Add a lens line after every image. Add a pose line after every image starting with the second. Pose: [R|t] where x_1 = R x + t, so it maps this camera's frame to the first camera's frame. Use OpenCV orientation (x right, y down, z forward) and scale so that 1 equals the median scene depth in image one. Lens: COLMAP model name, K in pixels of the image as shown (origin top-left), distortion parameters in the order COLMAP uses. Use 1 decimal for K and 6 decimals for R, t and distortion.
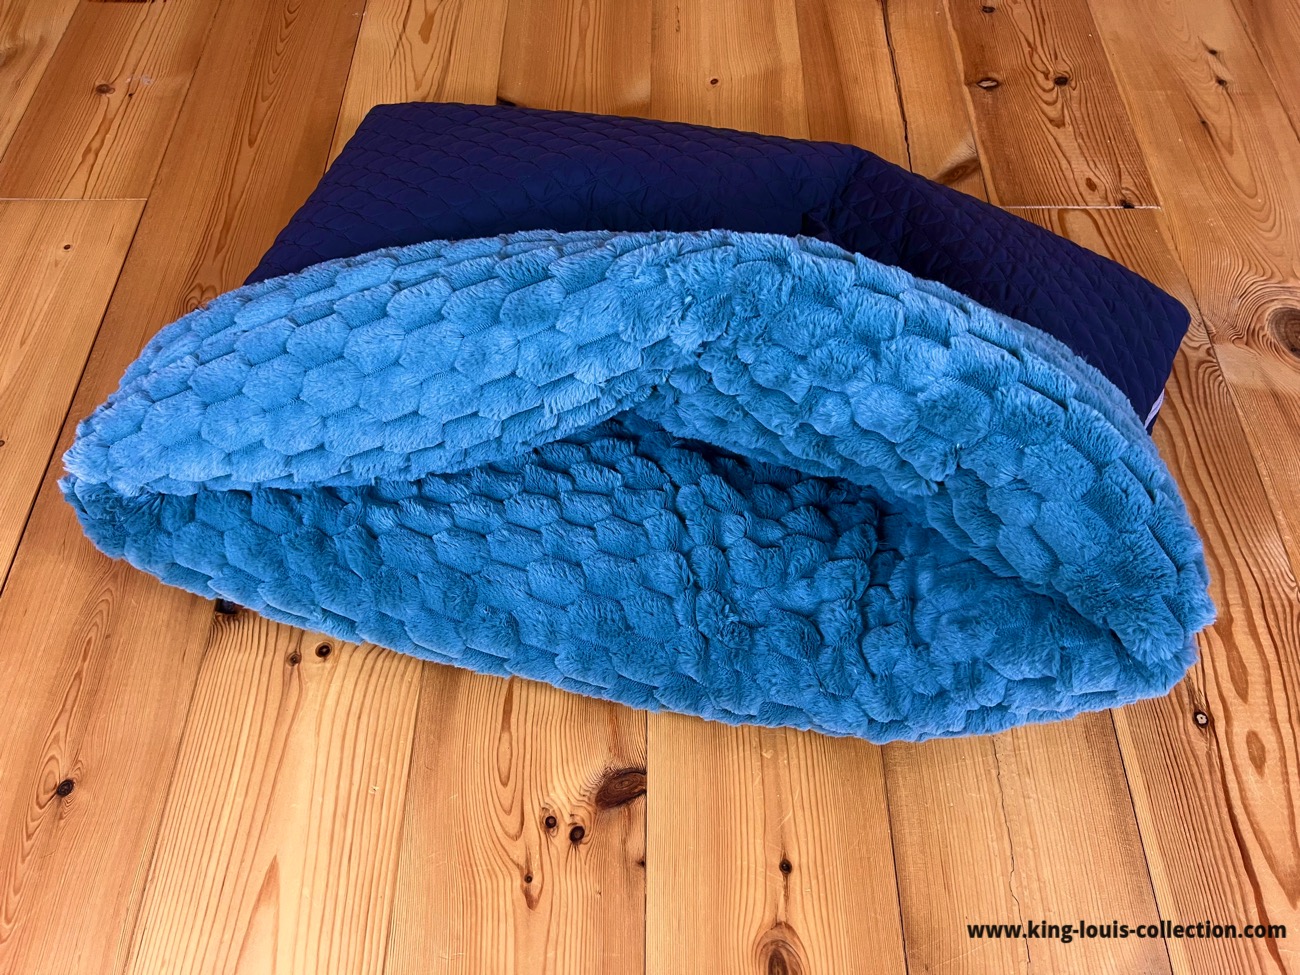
lens RADIAL K [[994.5, 0, 652.3], [0, 994.5, 499.2], [0, 0, 1]] dist [0.043111, -0.055346]
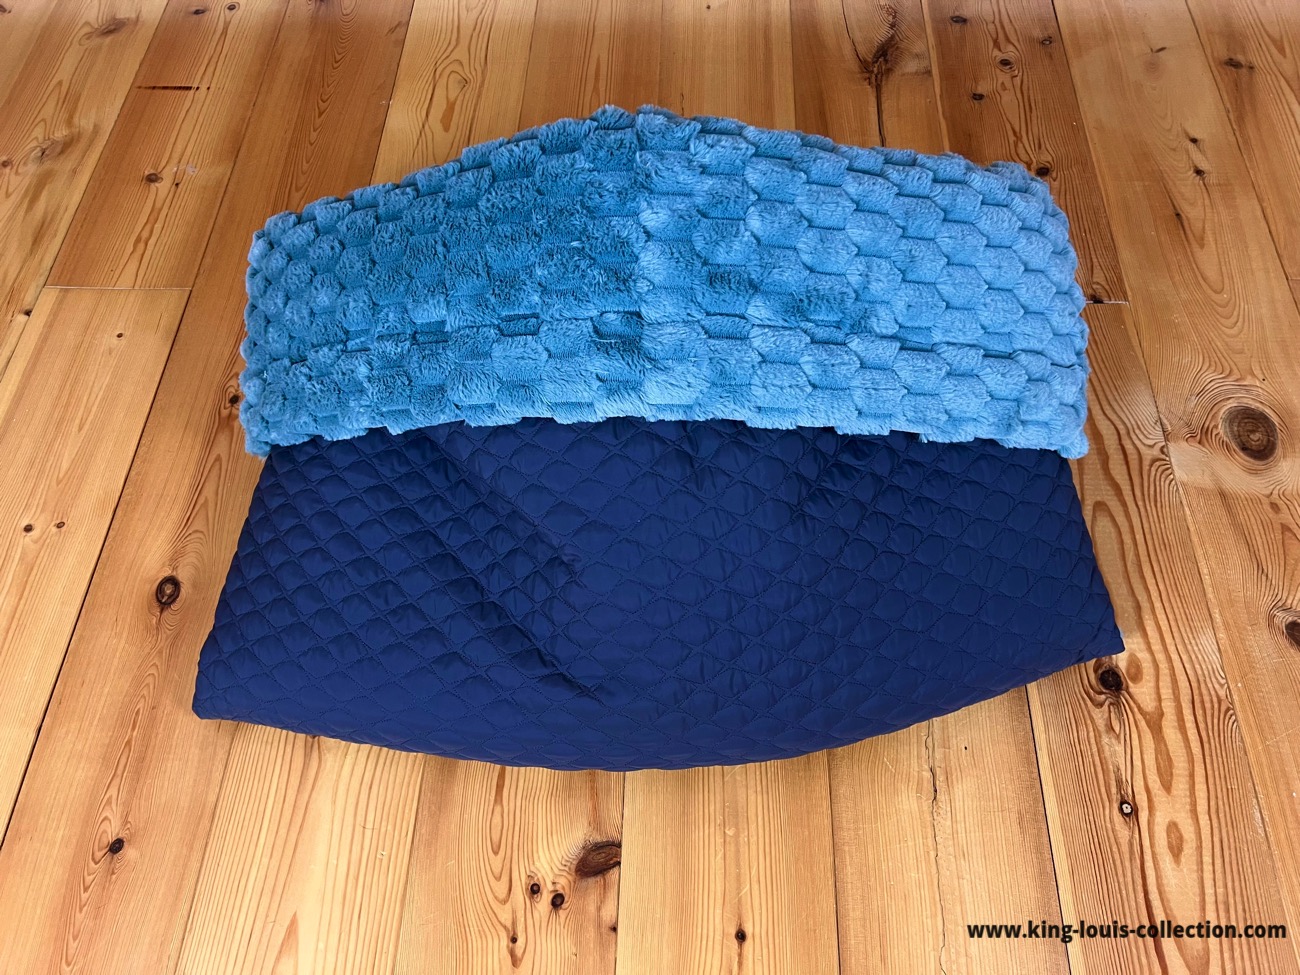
lens RADIAL K [[994.5, 0, 648.1], [0, 994.5, 486.8], [0, 0, 1]] dist [0.043111, -0.055346]
pose [[0.999227, 0.021042, -0.033216, 0.043941], [-0.020339, 0.999565, 0.021359, -0.128481], [0.033651, -0.020667, 0.999220, -0.098571]]
